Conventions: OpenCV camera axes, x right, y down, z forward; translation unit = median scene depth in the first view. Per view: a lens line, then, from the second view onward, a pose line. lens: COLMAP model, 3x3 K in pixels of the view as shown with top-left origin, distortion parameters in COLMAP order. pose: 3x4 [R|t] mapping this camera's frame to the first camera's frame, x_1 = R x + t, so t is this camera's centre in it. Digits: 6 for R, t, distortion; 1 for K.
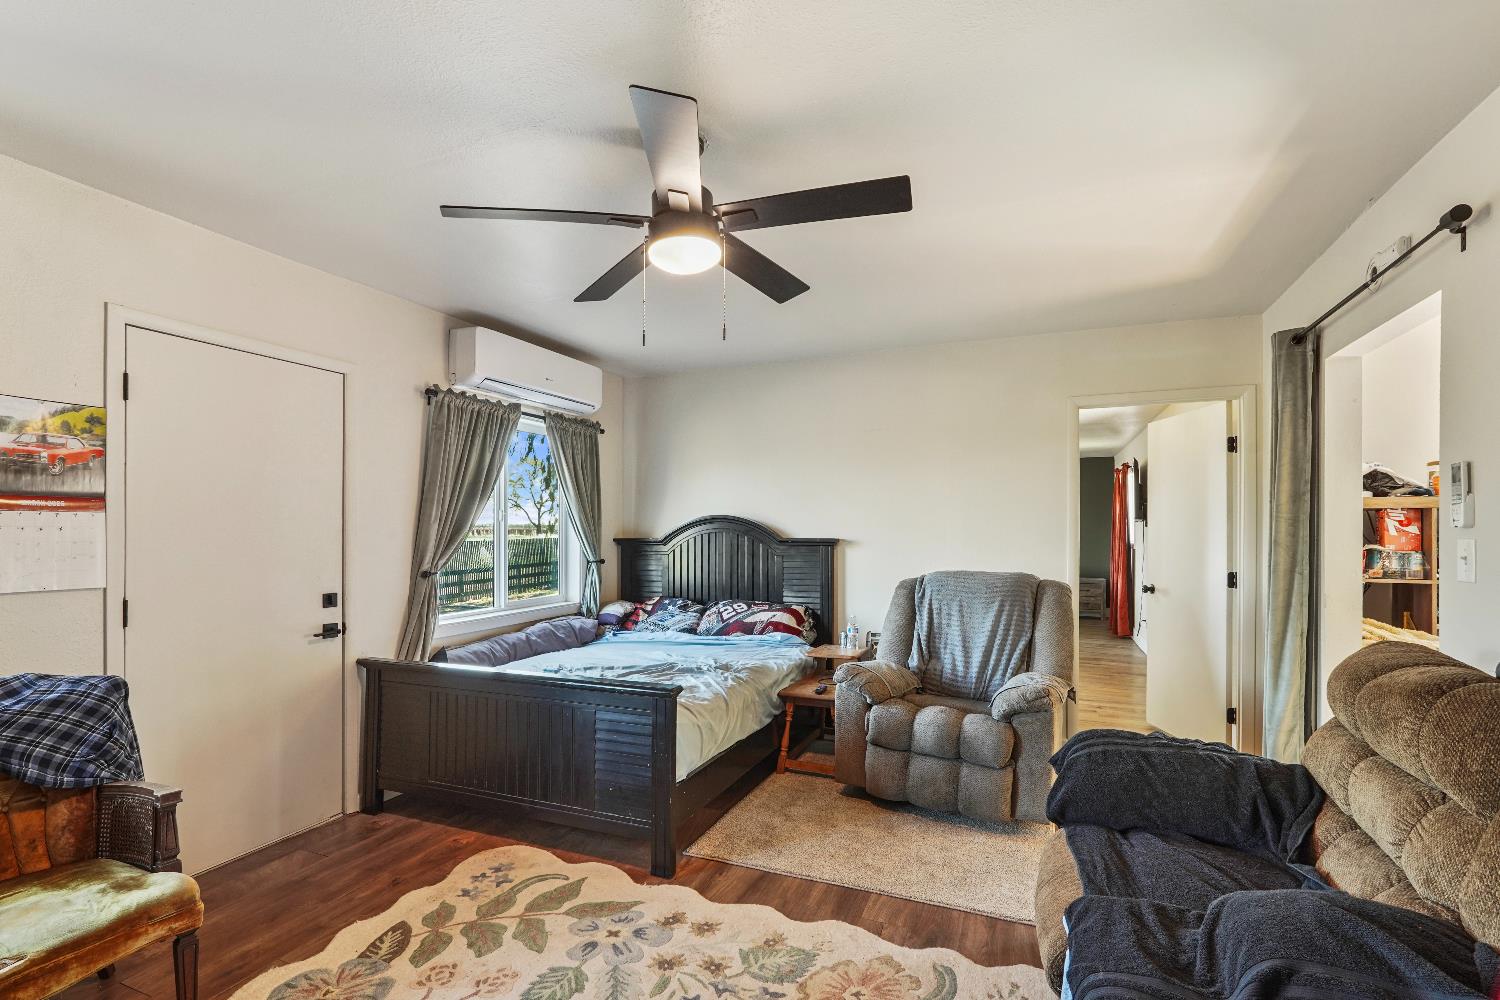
lens RADIAL K [[680.4, 0, 752.6], [0, 680.4, 529.0], [0, 0, 1]] dist [-0.007354, 0.002152]
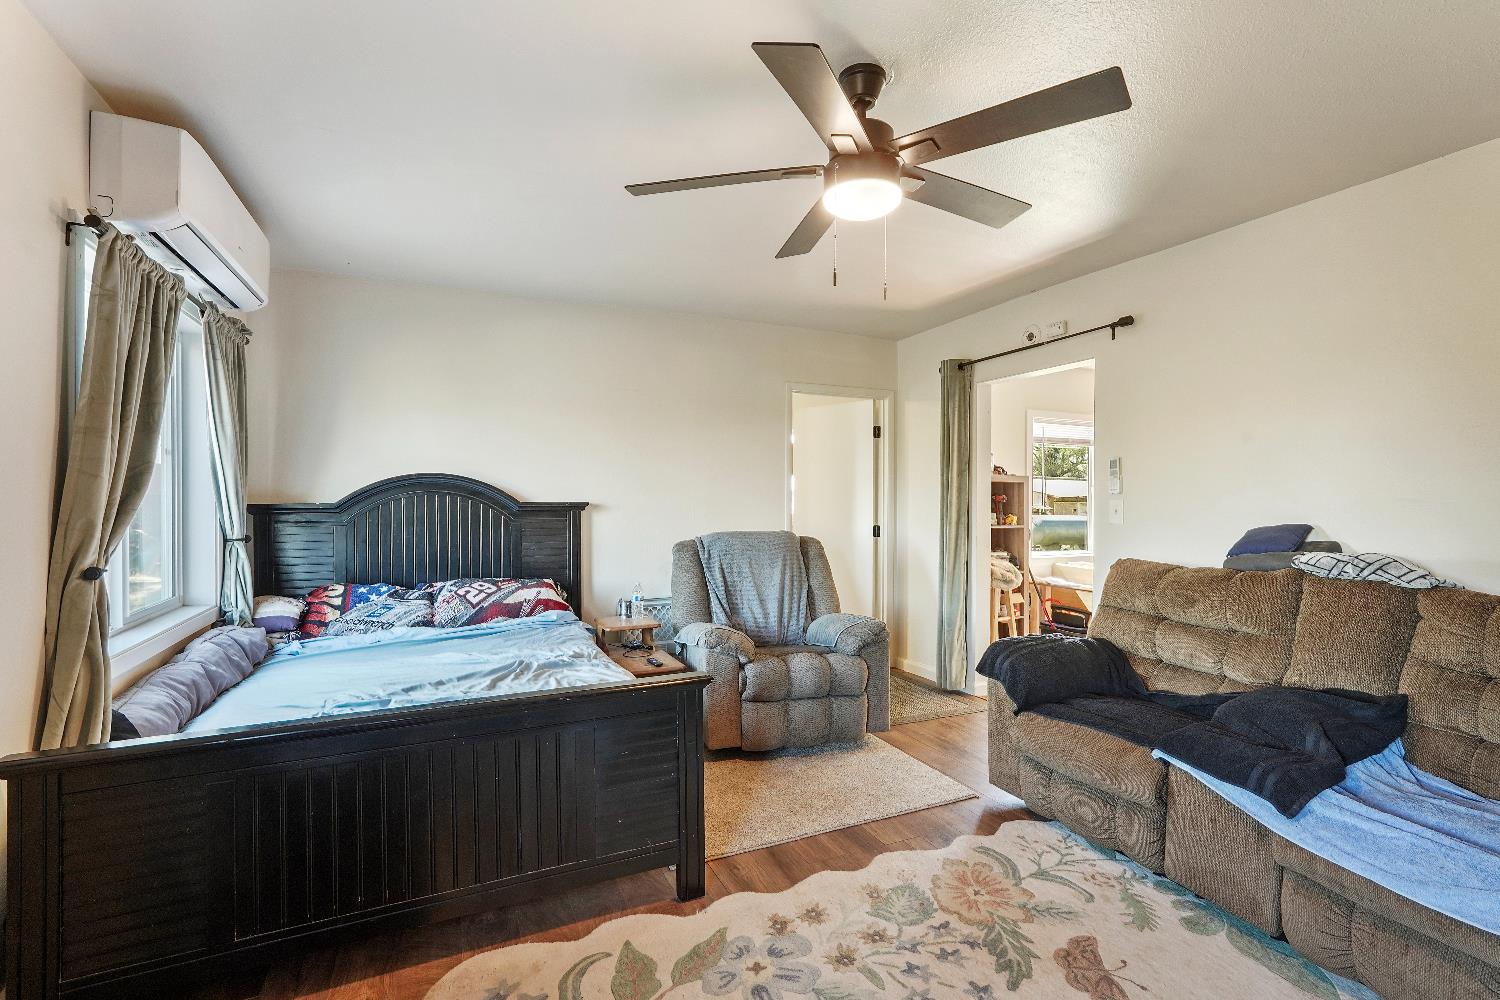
lens RADIAL K [[680.4, 0, 756.0], [0, 680.4, 502.3], [0, 0, 1]] dist [-0.007354, 0.002152]
pose [[0.672622, -0.004277, 0.739974, -0.515832], [-0.005214, 0.999931, 0.010519, 0.004021], [-0.739968, -0.010933, 0.672553, 0.272917]]
